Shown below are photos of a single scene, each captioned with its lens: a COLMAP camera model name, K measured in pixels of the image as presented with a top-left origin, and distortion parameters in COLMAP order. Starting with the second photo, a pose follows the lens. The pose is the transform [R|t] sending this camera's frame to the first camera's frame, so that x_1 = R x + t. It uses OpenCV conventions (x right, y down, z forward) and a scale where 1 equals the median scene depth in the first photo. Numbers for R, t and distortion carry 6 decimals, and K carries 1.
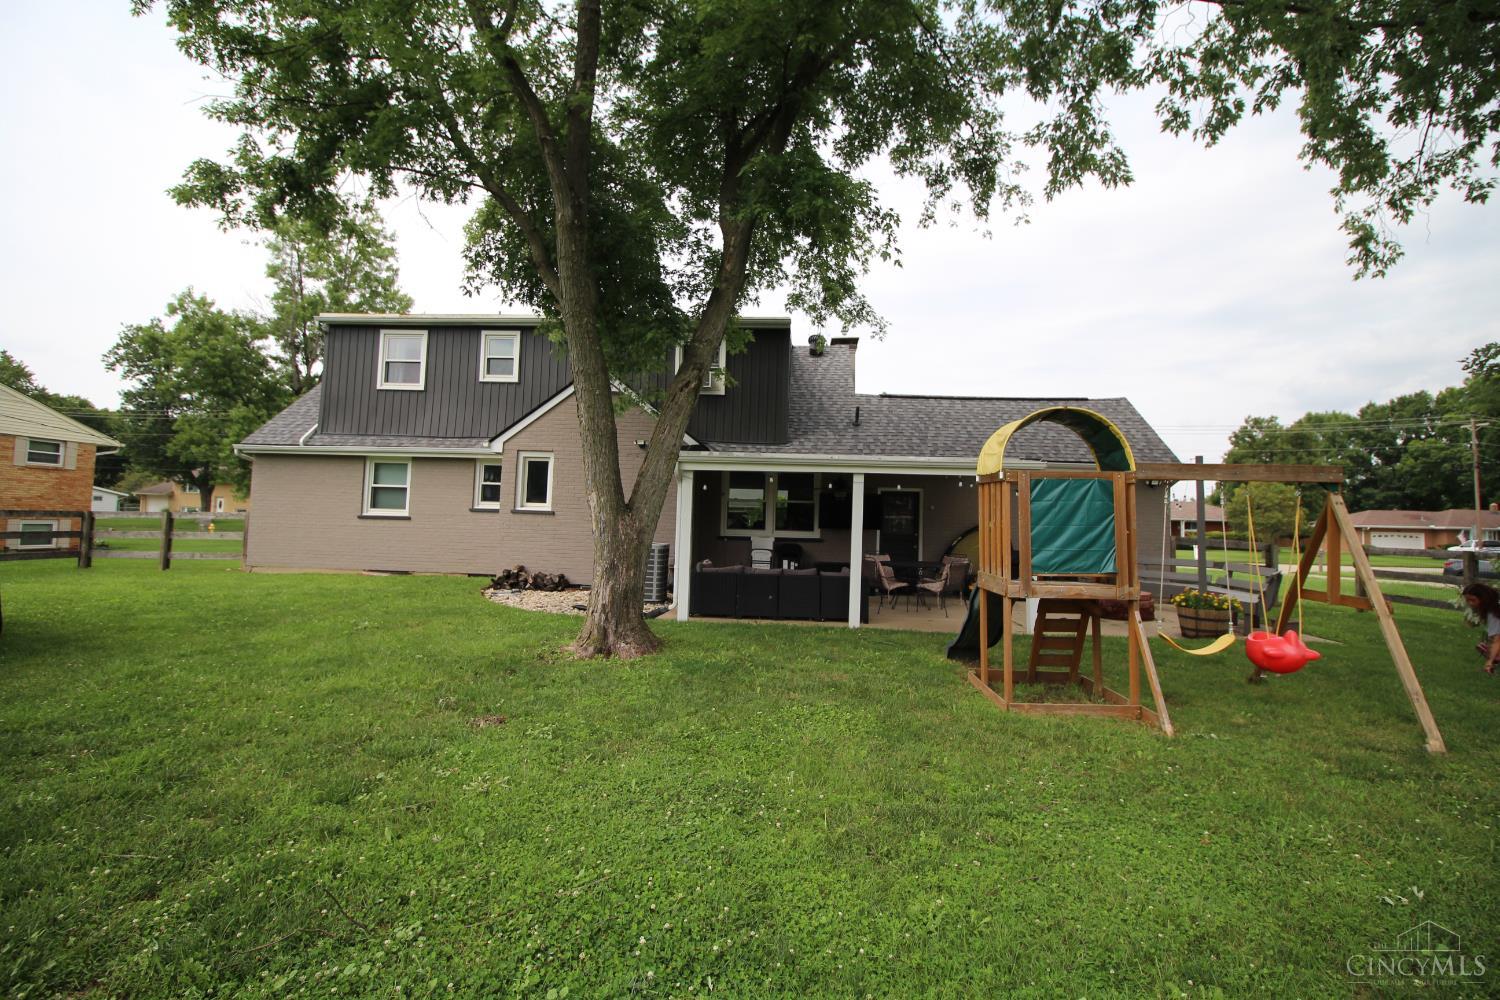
lens RADIAL K [[692.3, 0, 742.6], [0, 692.3, 474.1], [0, 0, 1]] dist [0.049596, 0.000103]
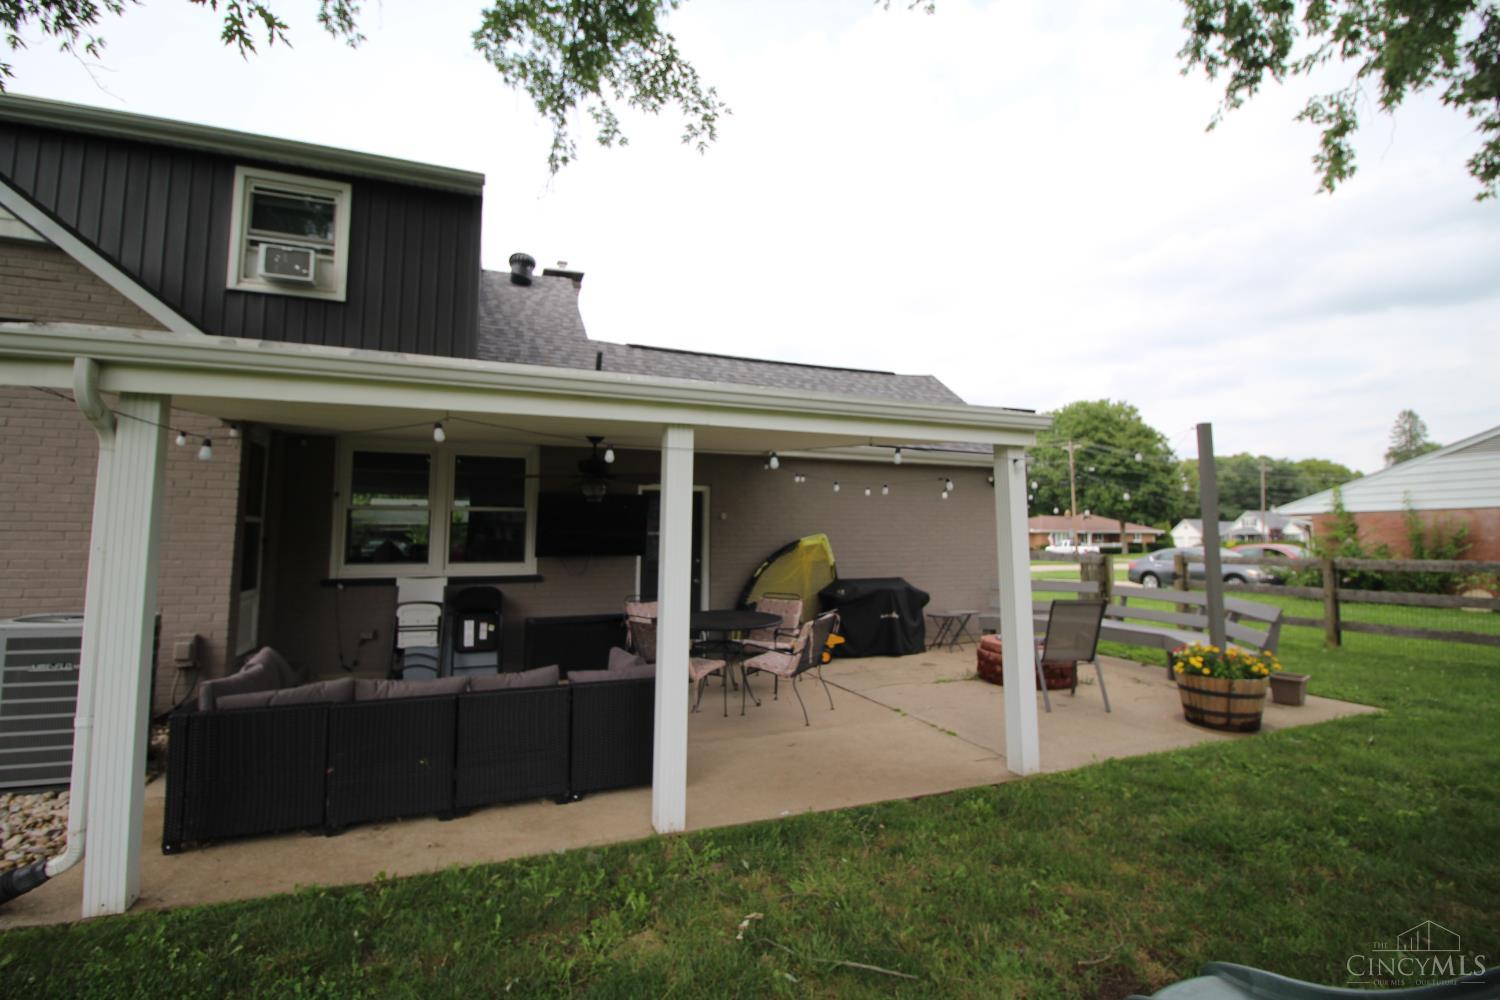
lens RADIAL K [[692.3, 0, 742.6], [0, 692.3, 474.1], [0, 0, 1]] dist [0.049596, 0.000103]
pose [[0.901354, 0.014490, 0.432841, 0.016693], [-0.004013, 0.999677, -0.025108, 0.024526], [-0.433064, 0.020894, 0.901121, 0.404783]]
